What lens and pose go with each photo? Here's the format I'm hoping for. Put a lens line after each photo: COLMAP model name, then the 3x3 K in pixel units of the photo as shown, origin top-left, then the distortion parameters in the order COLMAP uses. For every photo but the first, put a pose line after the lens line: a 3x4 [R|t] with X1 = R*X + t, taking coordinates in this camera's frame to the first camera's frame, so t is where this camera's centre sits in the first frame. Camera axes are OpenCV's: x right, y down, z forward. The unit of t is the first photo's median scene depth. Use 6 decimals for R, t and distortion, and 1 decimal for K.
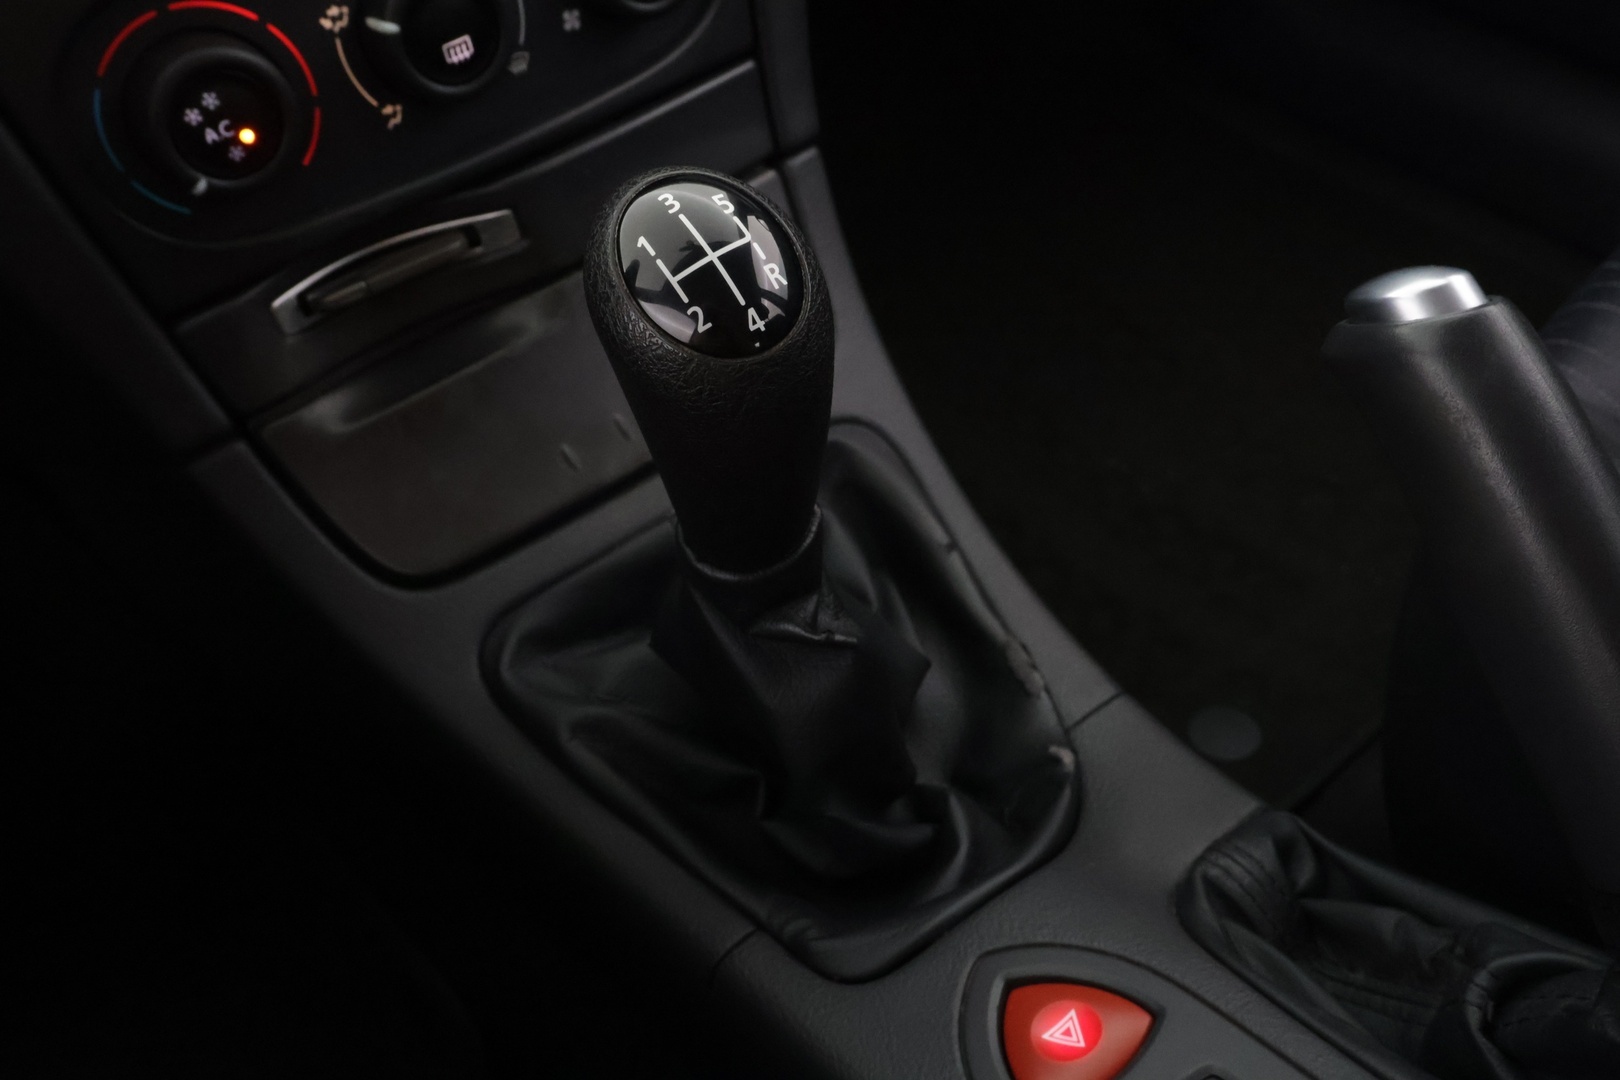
lens RADIAL K [[1349.1, 0, 803.8], [0, 1349.1, 541.5], [0, 0, 1]] dist [-0.037973, 0.012394]
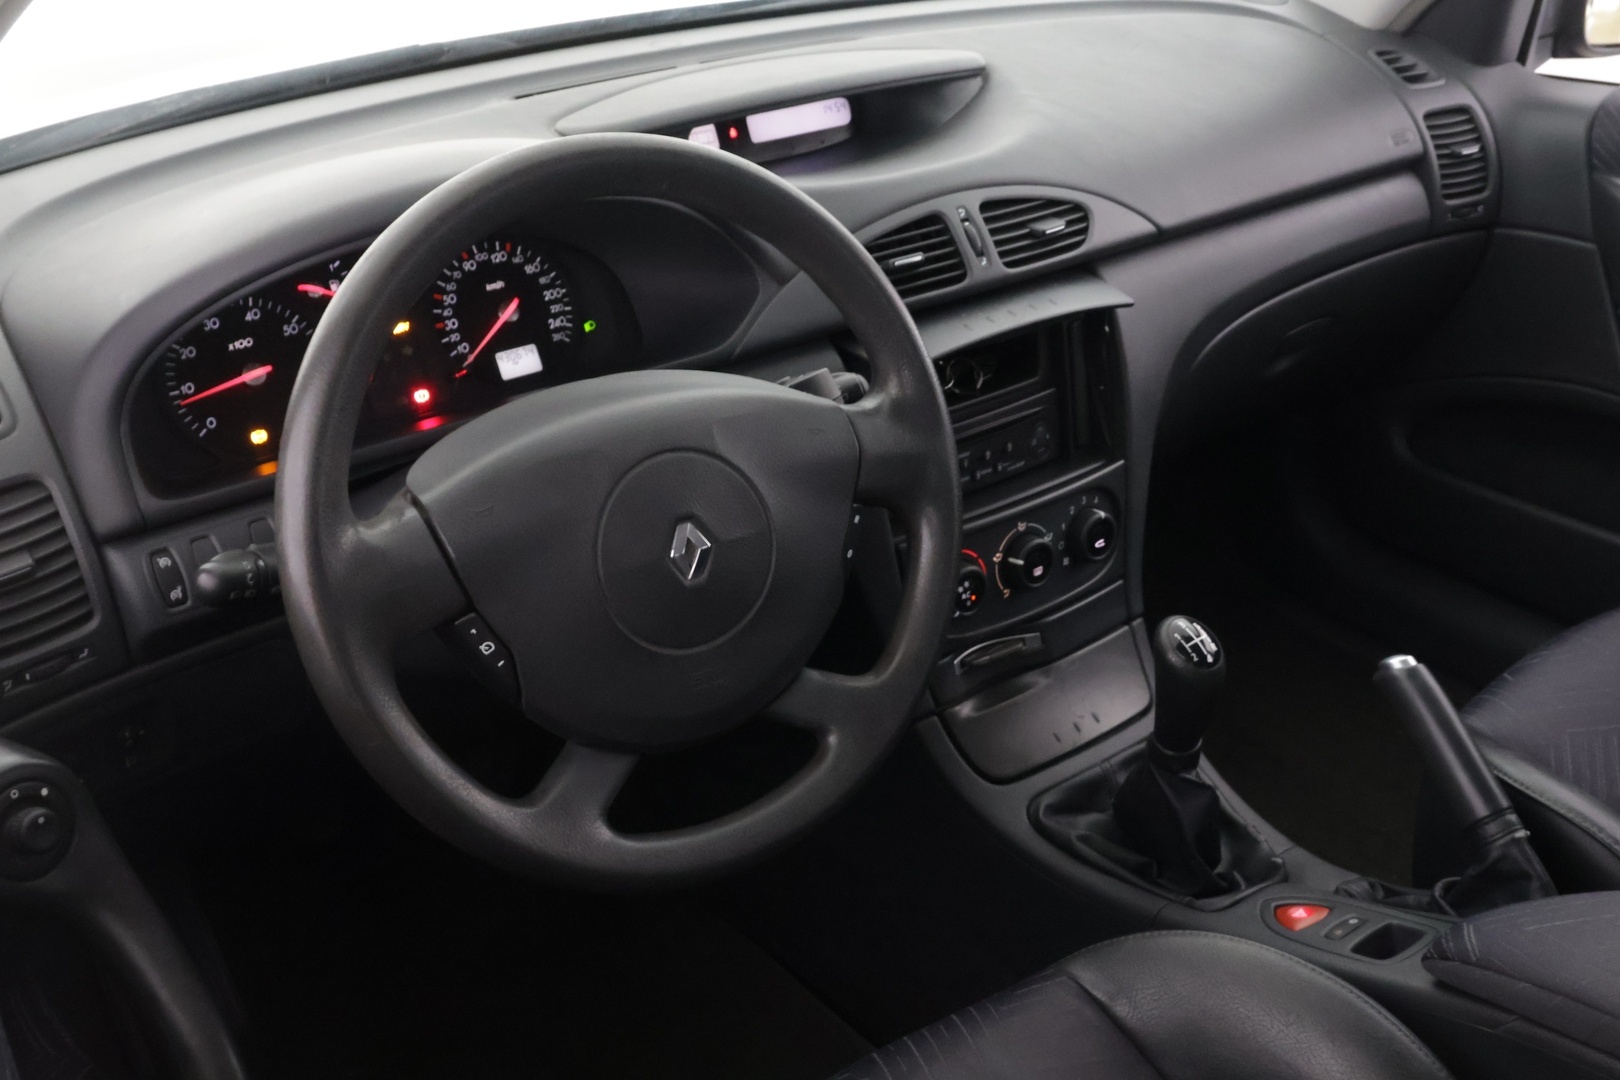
lens RADIAL K [[1572.5, 0, 812.2], [0, 1572.5, 537.6], [0, 0, 1]] dist [-0.008696, 0.000000]
pose [[0.998008, 0.059866, 0.019905, -0.742008], [-0.049274, 0.936691, -0.346672, 0.641593], [-0.039398, 0.345000, 0.937775, -1.838849]]
